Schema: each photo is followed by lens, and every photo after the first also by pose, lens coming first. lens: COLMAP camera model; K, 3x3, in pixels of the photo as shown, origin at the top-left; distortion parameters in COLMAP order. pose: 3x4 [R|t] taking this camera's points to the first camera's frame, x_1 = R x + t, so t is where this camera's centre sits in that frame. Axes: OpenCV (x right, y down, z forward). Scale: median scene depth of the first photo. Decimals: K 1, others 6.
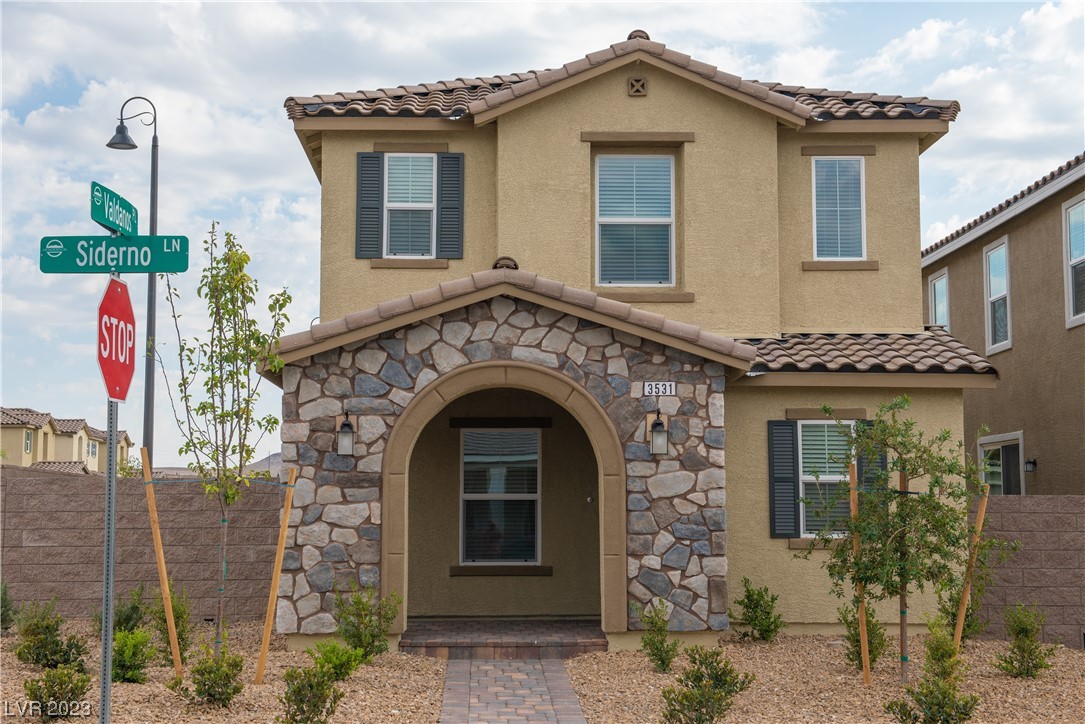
lens RADIAL K [[1598.2, 0, 542.5], [0, 1598.2, 362.0], [0, 0, 1]] dist [0.023352, -0.003405]
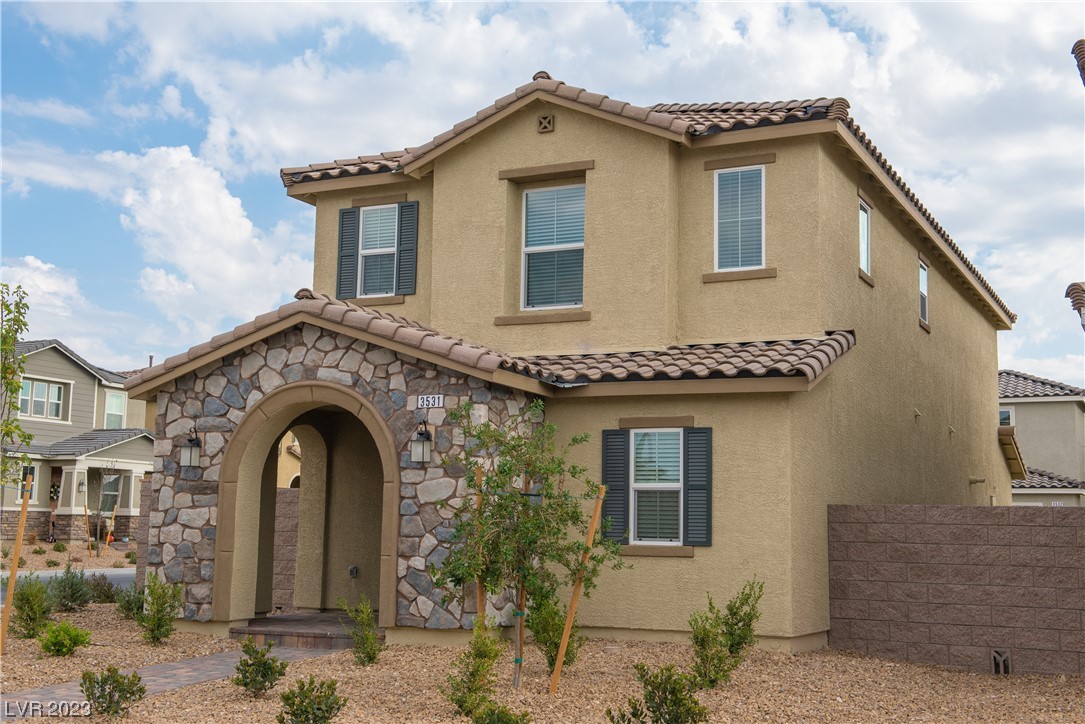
lens RADIAL K [[1388.6, 0, 542.5], [0, 1388.6, 362.0], [0, 0, 1]] dist [0.023107, 0.034562]
pose [[0.890165, -0.045281, -0.453383, 0.564462], [0.030899, 0.998758, -0.039083, 0.029135], [0.454589, 0.020781, 0.890459, 0.202862]]
